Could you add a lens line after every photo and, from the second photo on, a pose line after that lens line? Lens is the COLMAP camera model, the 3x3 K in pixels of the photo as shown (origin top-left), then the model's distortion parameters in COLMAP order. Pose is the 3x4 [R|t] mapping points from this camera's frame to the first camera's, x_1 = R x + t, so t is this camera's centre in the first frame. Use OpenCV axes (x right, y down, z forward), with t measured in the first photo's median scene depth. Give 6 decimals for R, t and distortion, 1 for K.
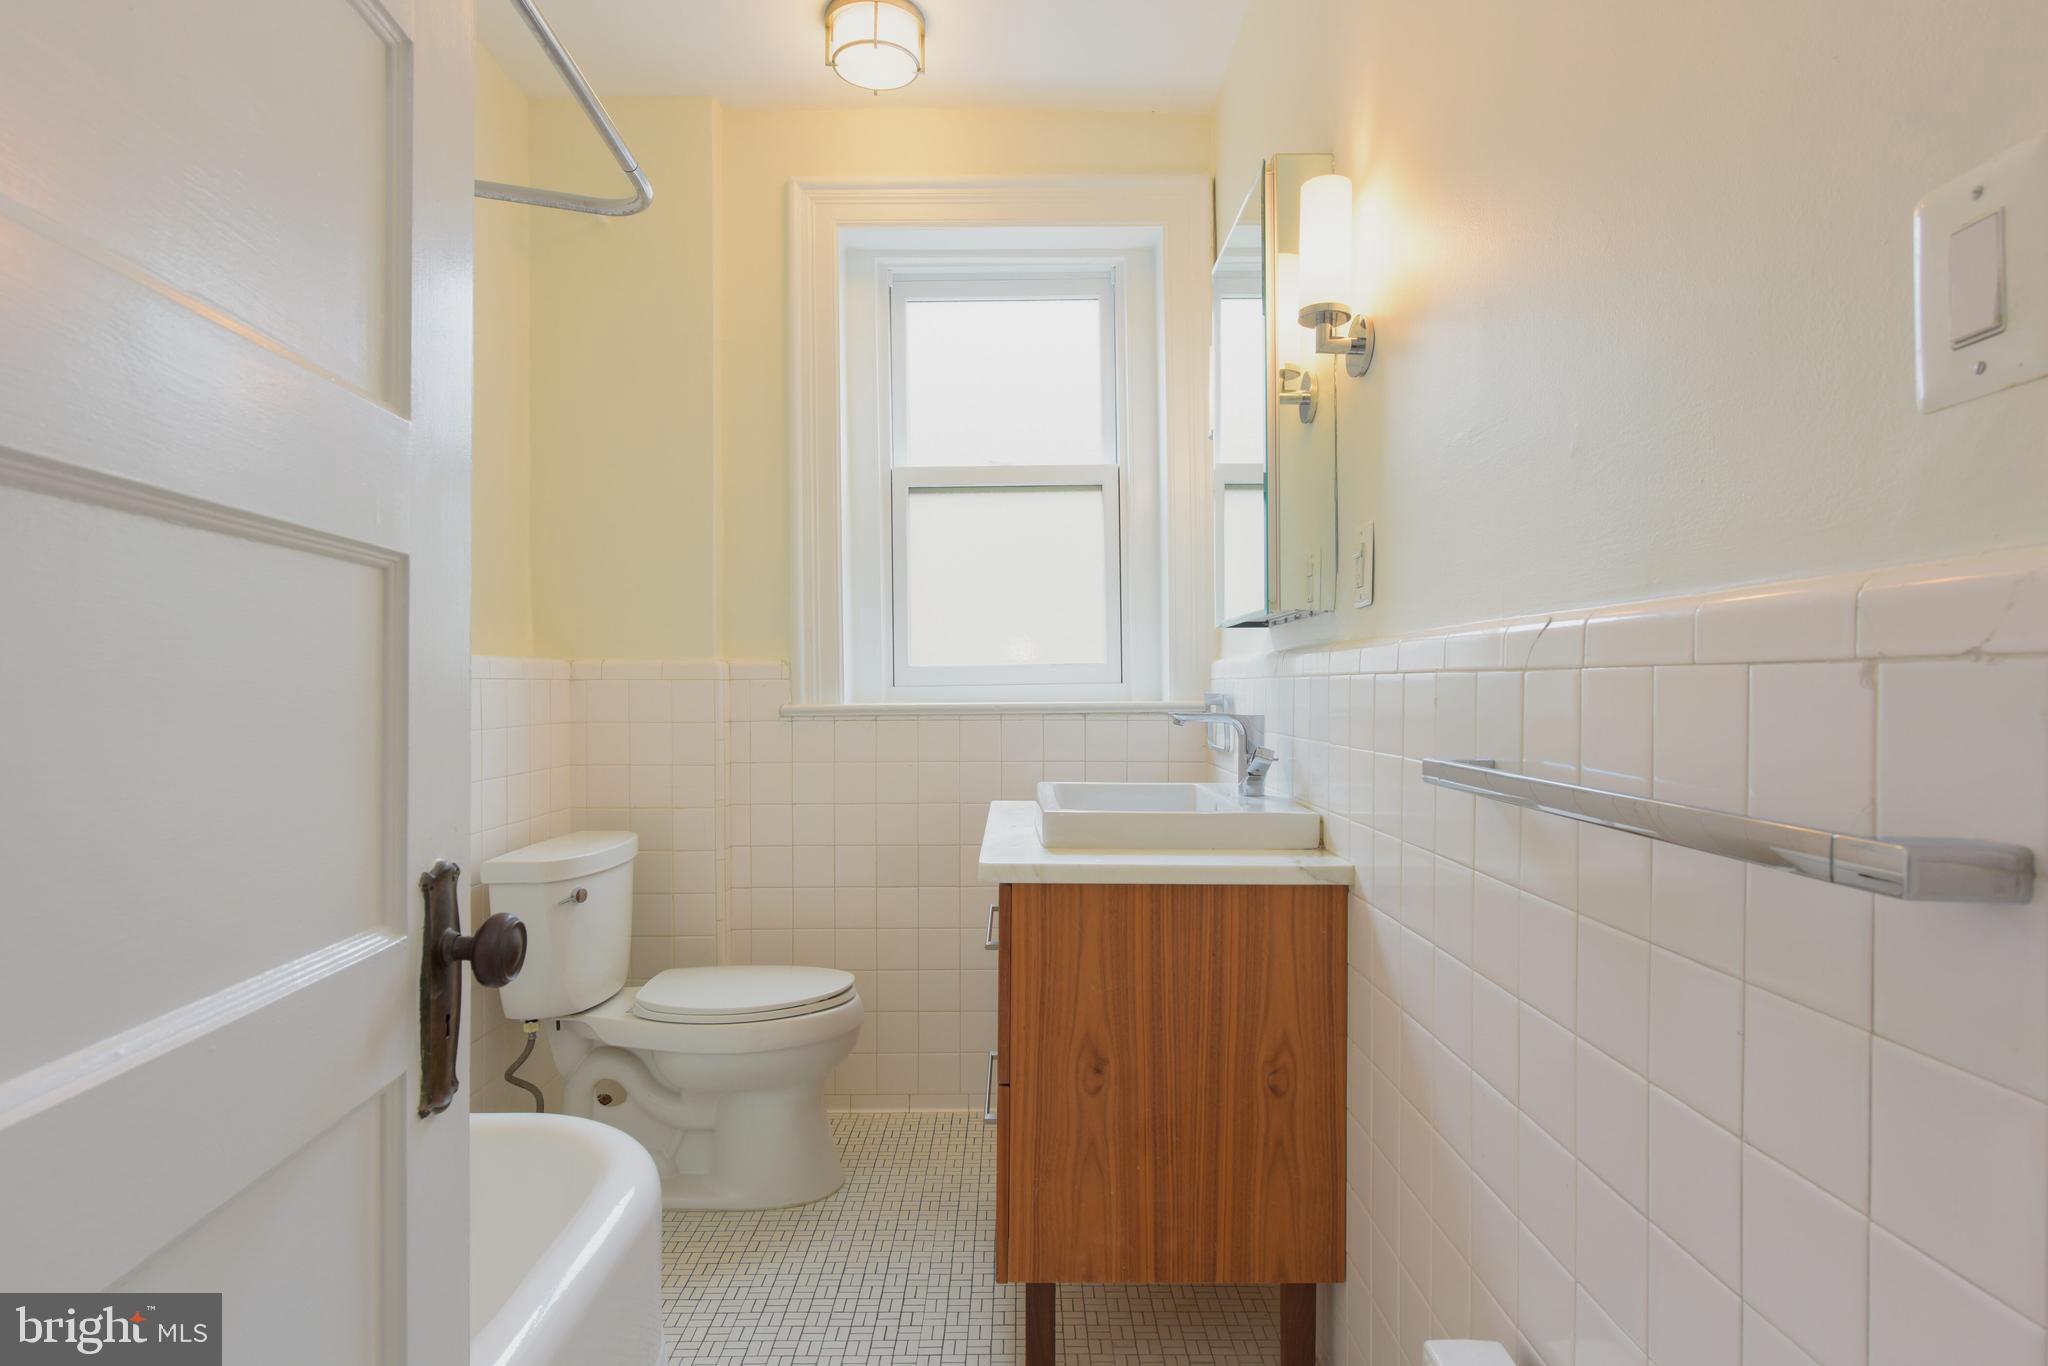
lens RADIAL K [[1040.3, 0, 1028.2], [0, 1040.3, 682.1], [0, 0, 1]] dist [-0.002000, -0.000413]
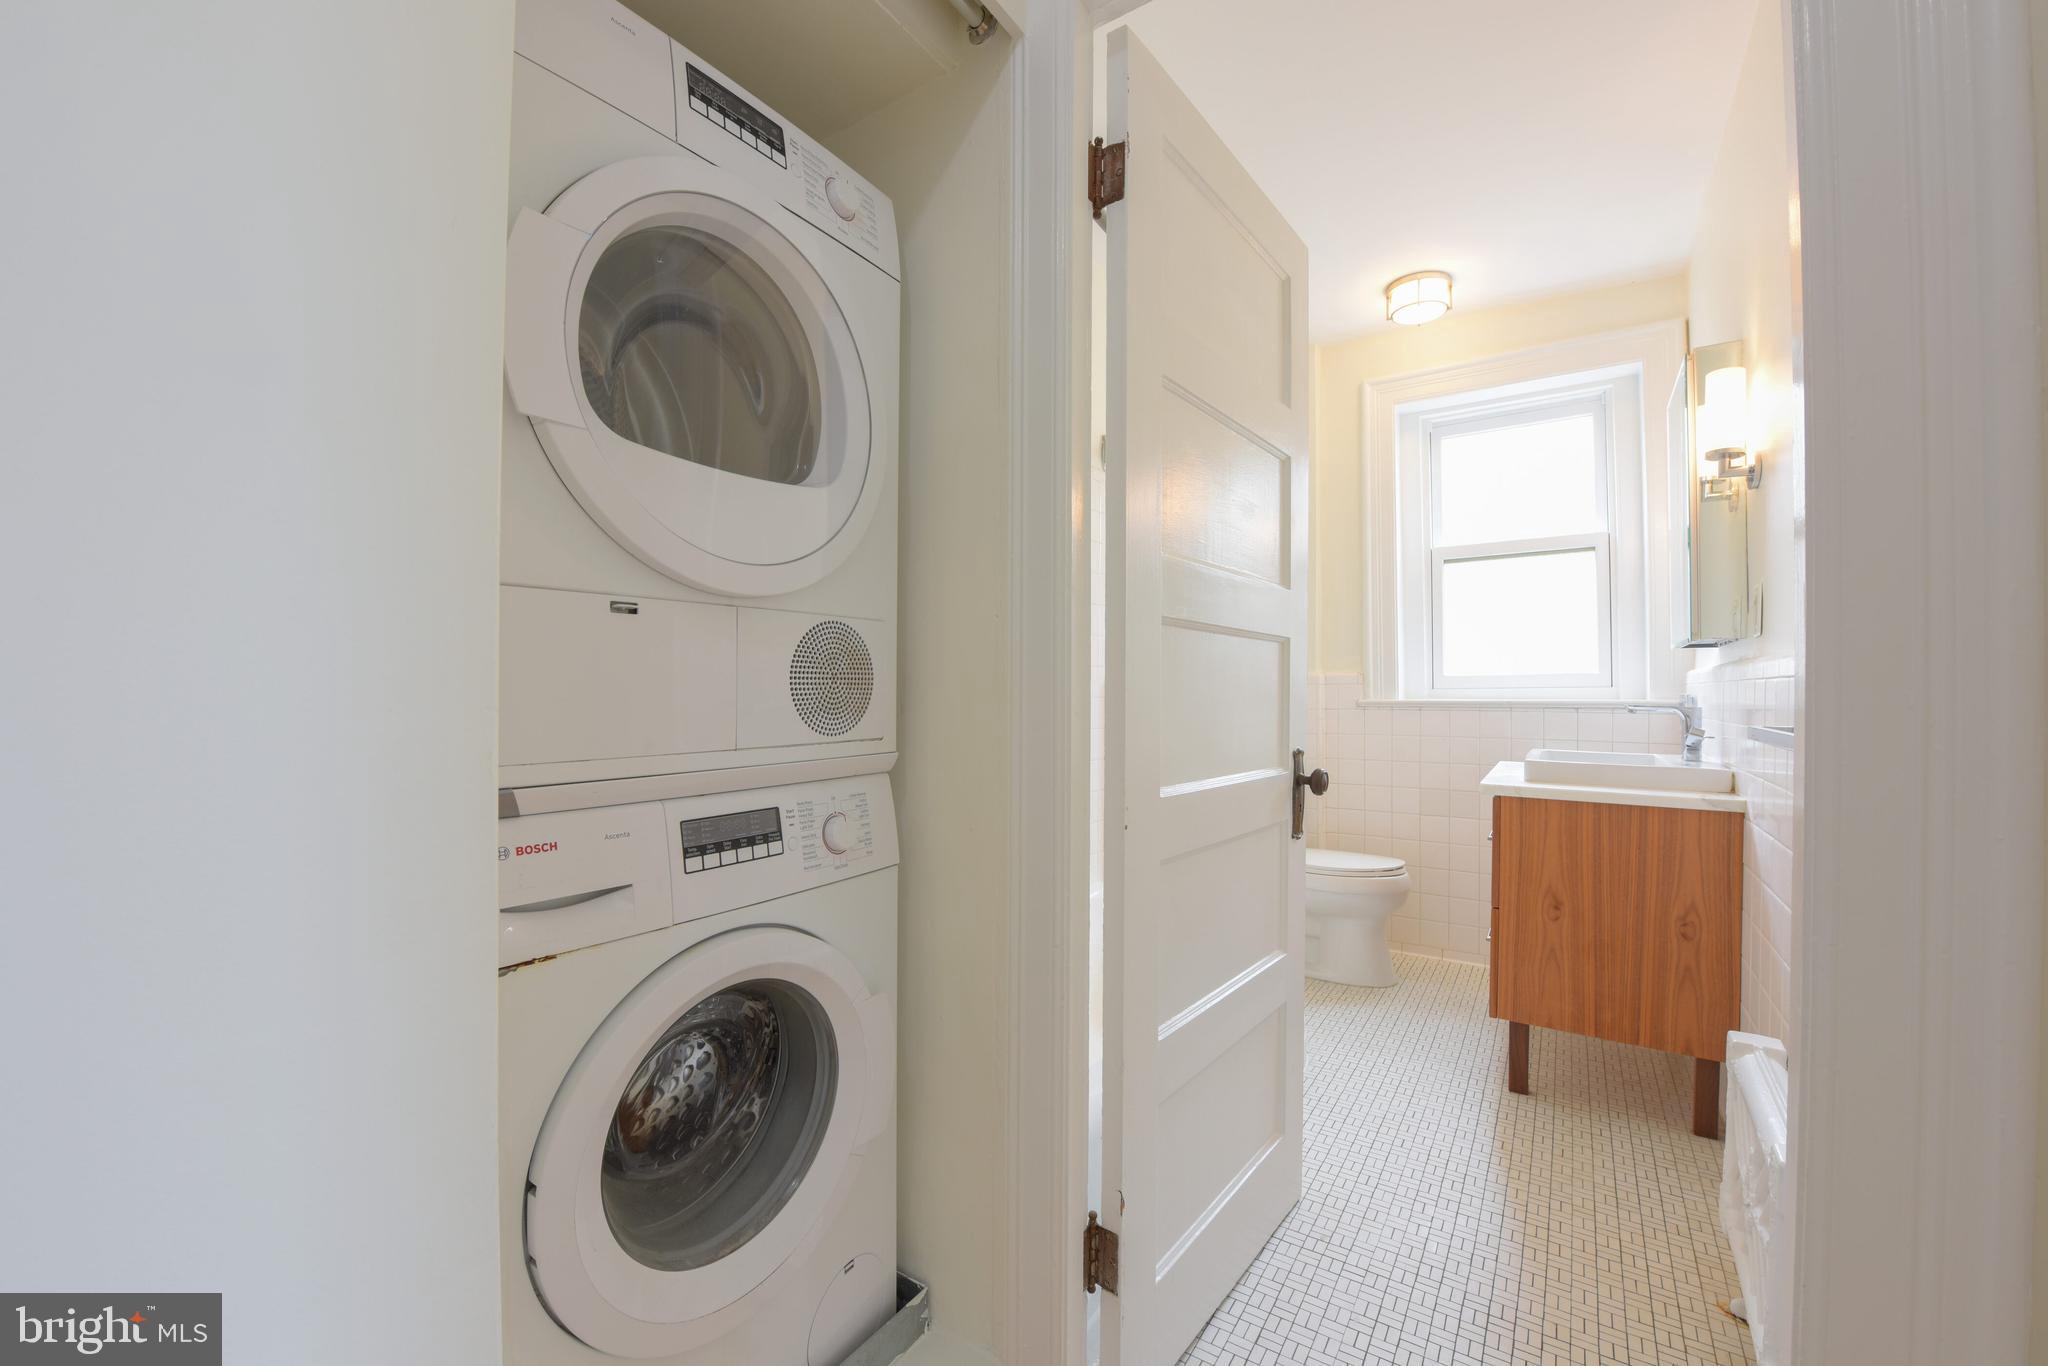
lens RADIAL K [[833.4, 0, 1019.8], [0, 833.4, 683.9], [0, 0, 1]] dist [-0.015376, -0.000824]
pose [[0.825900, 0.000780, -0.563816, 0.087005], [-0.005112, 0.999968, -0.006104, 0.010664], [0.563793, 0.007923, 0.825878, -0.537230]]
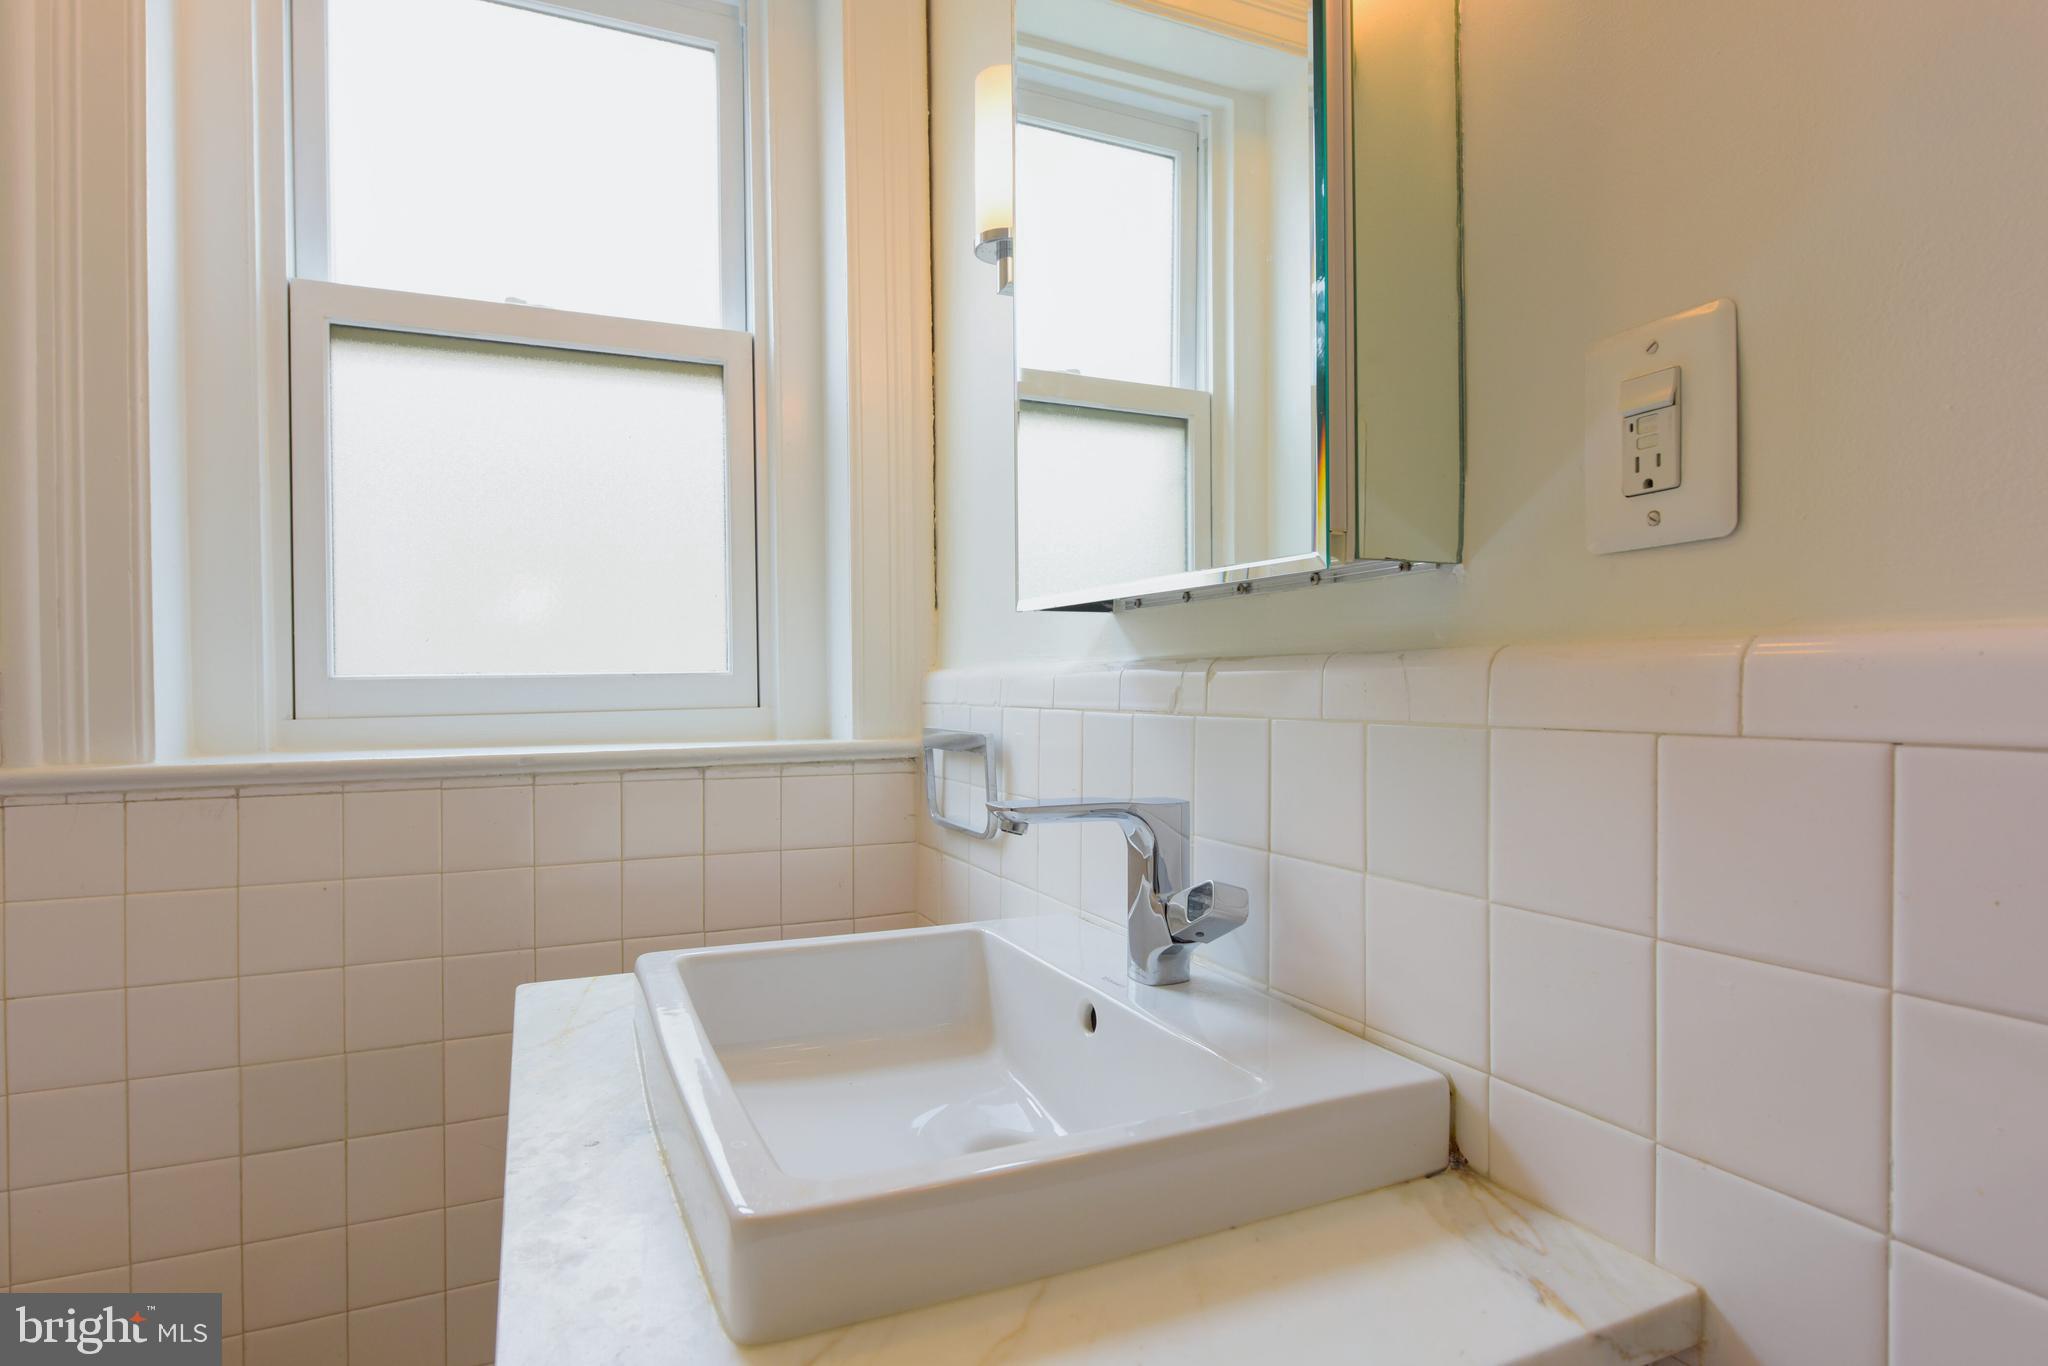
lens RADIAL K [[1040.3, 0, 1014.4], [0, 1040.3, 693.9], [0, 0, 1]] dist [-0.002000, -0.000413]
pose [[0.917111, -0.004810, 0.398603, -0.017747], [0.002692, 0.999979, 0.005874, -0.015327], [-0.398623, -0.004314, 0.917105, 0.597777]]
